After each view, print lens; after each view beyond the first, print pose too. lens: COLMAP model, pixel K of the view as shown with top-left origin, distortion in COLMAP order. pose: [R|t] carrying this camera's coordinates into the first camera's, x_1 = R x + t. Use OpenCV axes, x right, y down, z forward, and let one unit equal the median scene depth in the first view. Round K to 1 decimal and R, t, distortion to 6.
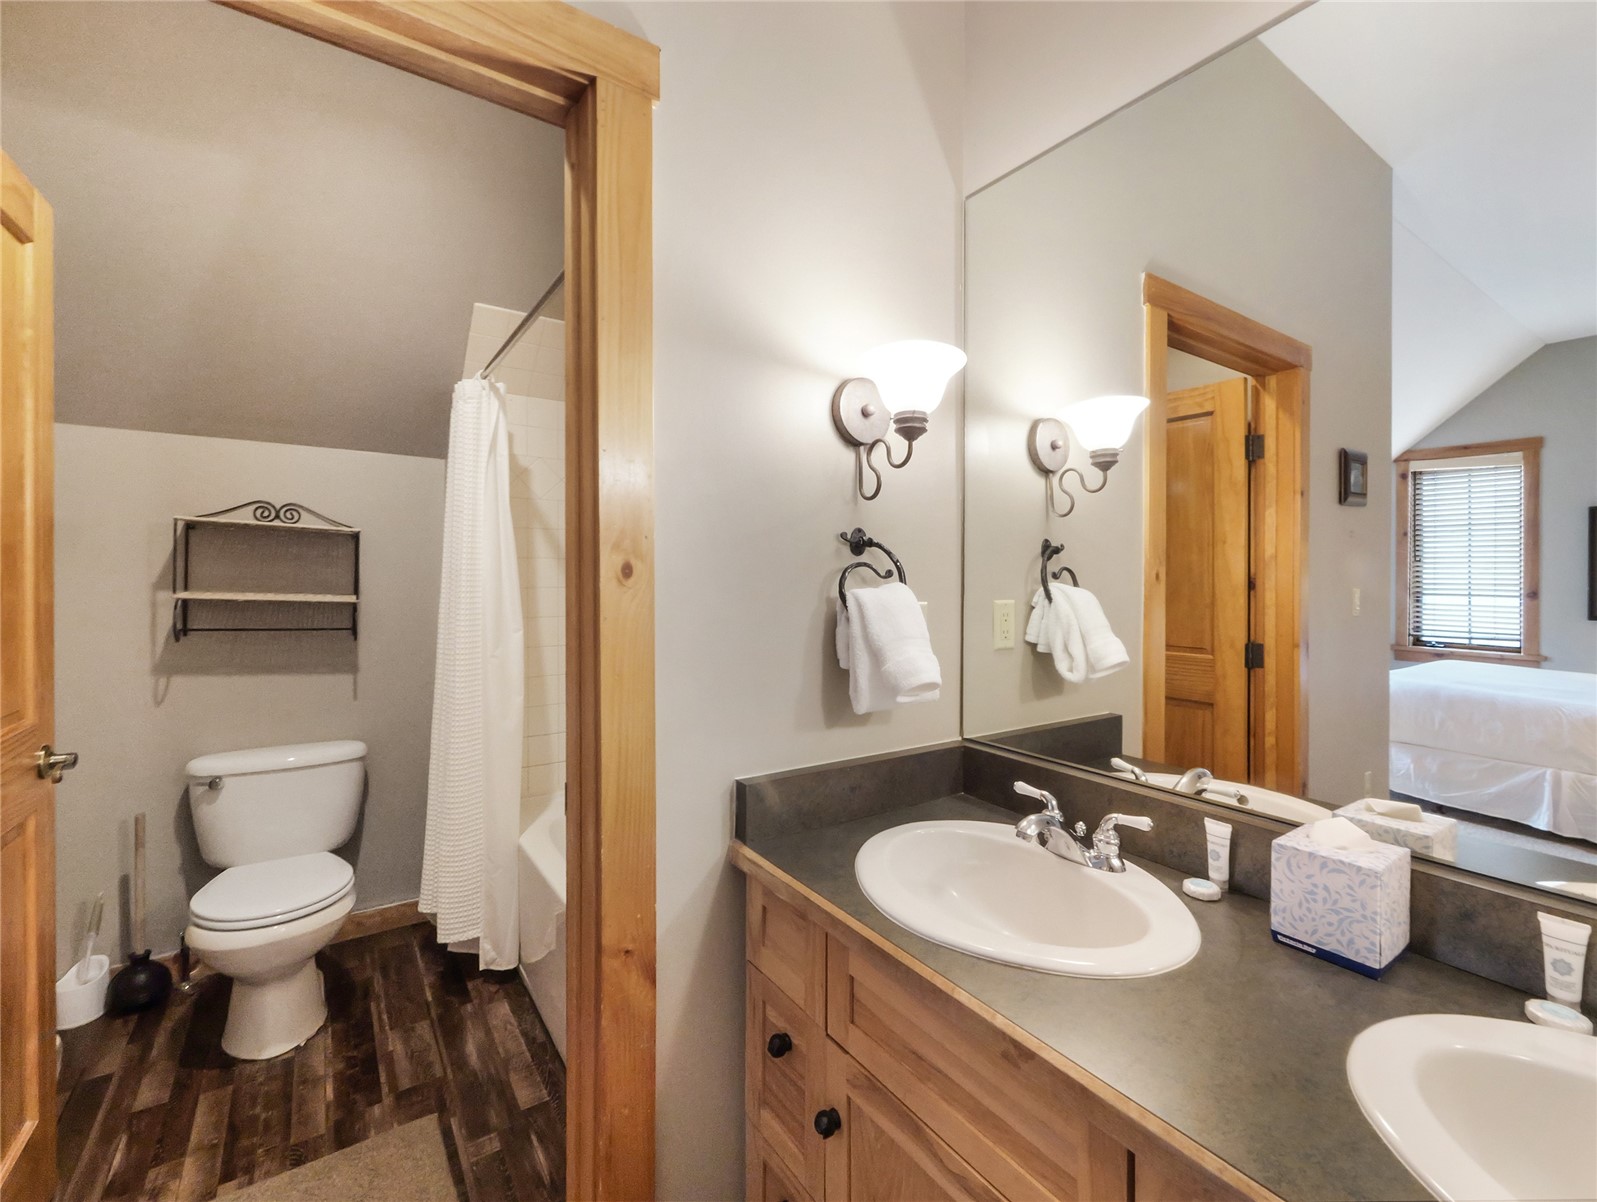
lens RADIAL K [[684.8, 0, 801.0], [0, 684.8, 569.9], [0, 0, 1]] dist [-0.001998, -0.000804]
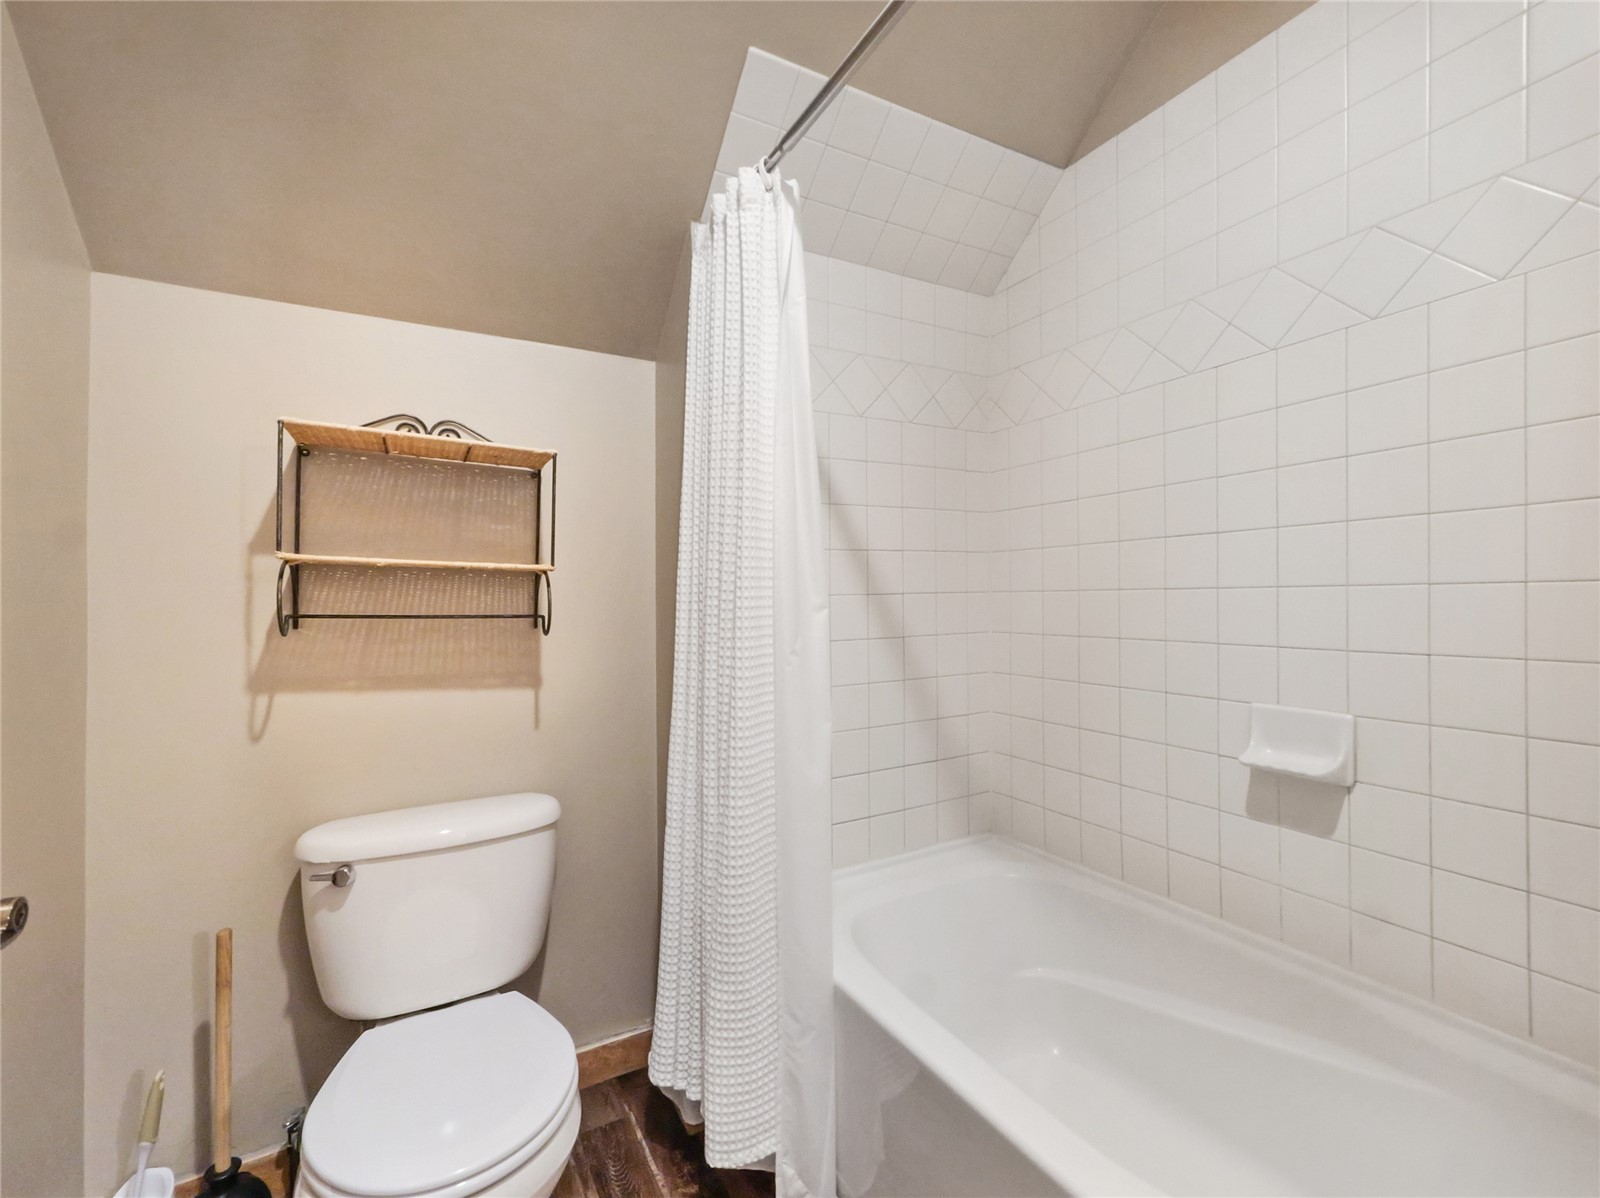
lens RADIAL K [[700.1, 0, 800.8], [0, 700.1, 558.7], [0, 0, 1]] dist [-0.002076, -0.000649]
pose [[0.993994, -0.034186, -0.103953, -0.385589], [0.029741, 0.998588, -0.044010, 0.076686], [0.105311, 0.040654, 0.993608, 0.424520]]
